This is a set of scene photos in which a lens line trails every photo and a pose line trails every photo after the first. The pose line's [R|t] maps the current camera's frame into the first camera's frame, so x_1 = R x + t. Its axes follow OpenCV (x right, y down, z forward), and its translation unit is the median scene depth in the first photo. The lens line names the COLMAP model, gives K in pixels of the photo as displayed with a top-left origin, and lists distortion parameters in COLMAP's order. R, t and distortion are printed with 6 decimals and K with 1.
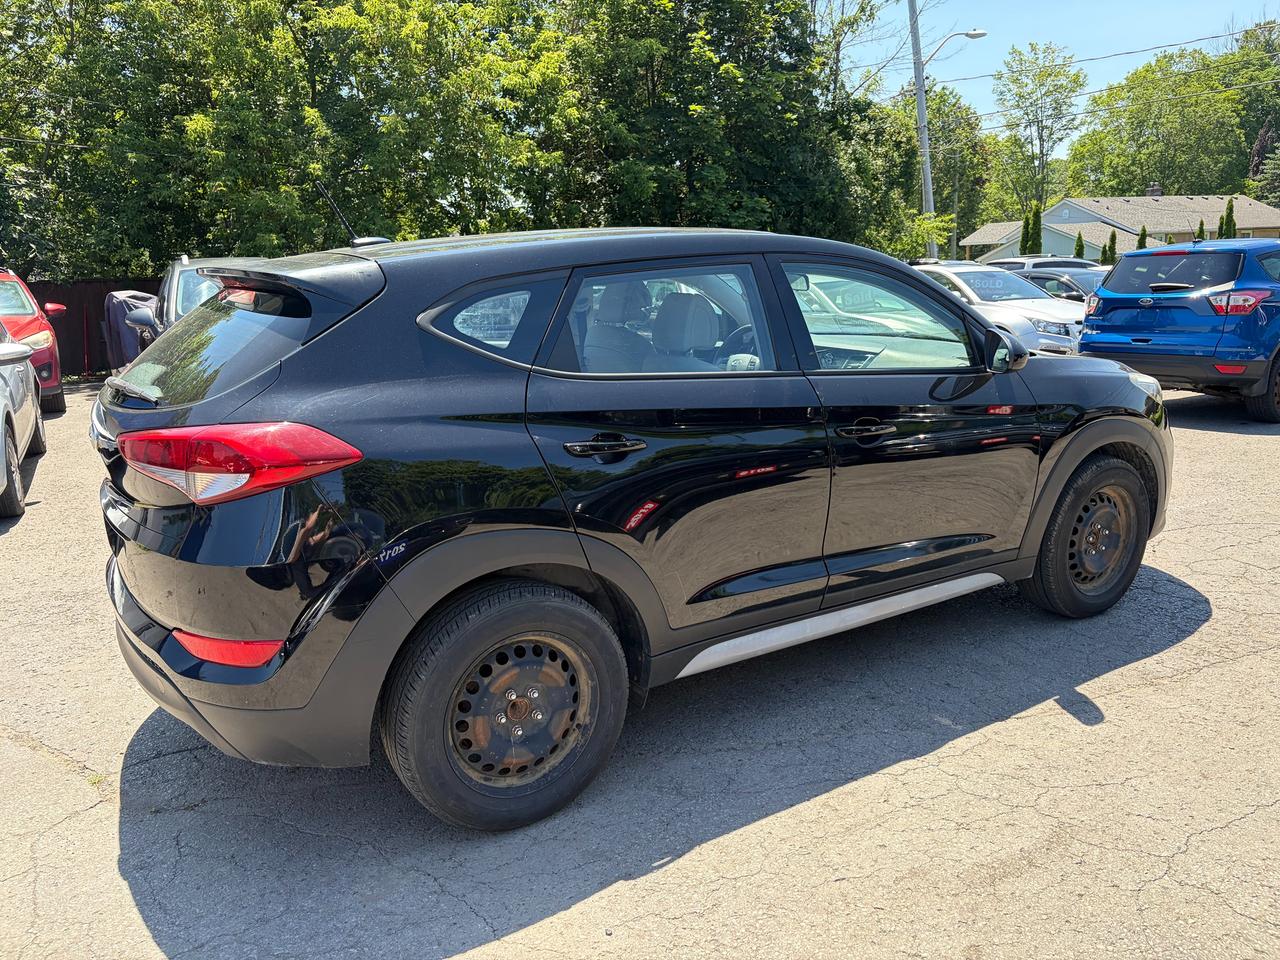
lens RADIAL K [[990.9, 0, 650.1], [0, 990.9, 478.2], [0, 0, 1]] dist [0.059120, -0.067014]
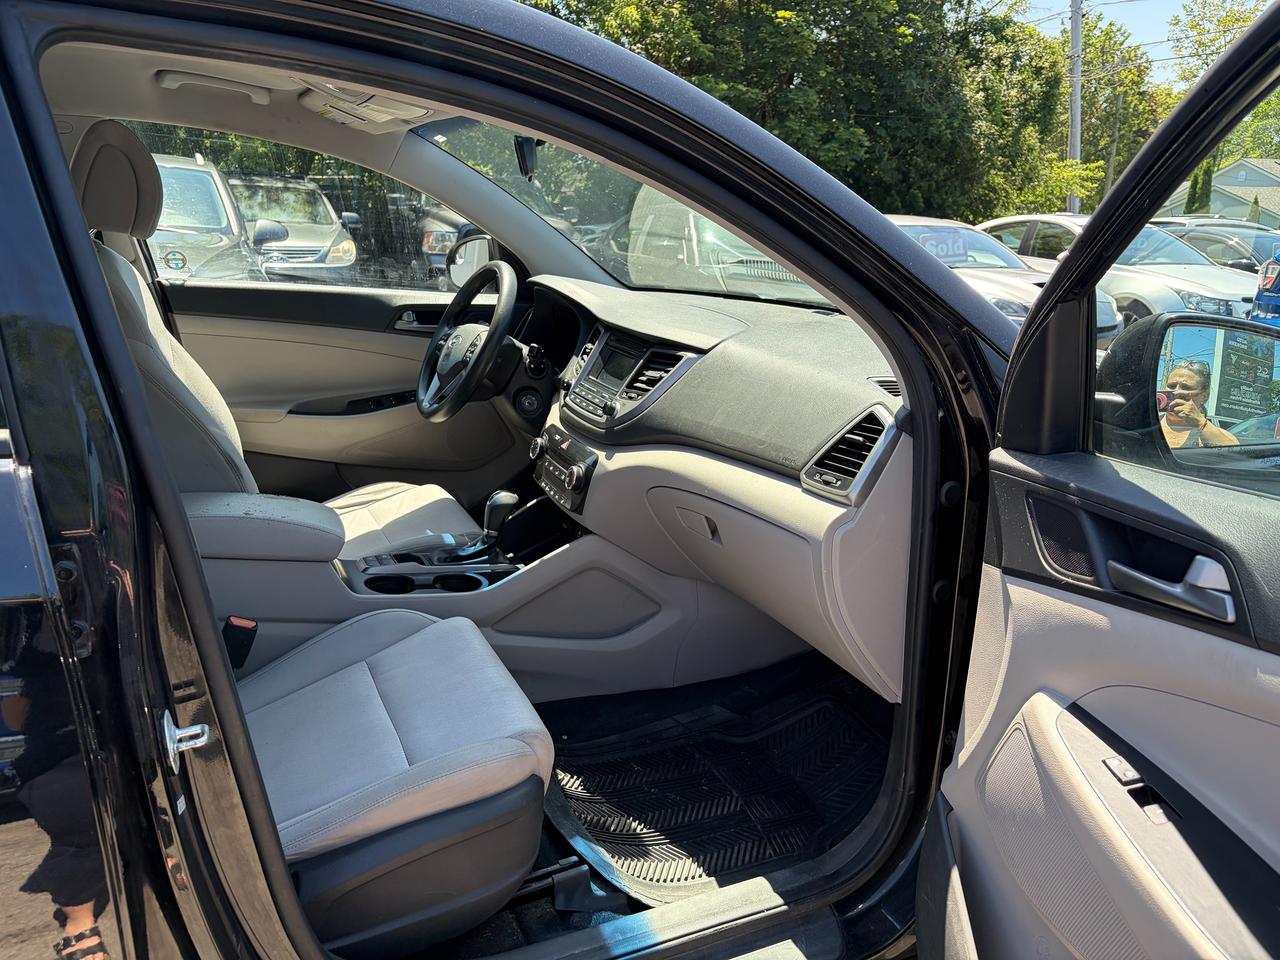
lens RADIAL K [[962.6, 0, 634.0], [0, 962.6, 475.3], [0, 0, 1]] dist [0.126382, -0.166674]
pose [[0.987537, 0.084526, -0.132766, 0.052190], [-0.077546, 0.995364, 0.056896, -0.019450], [0.136959, -0.045892, 0.989513, 0.124322]]
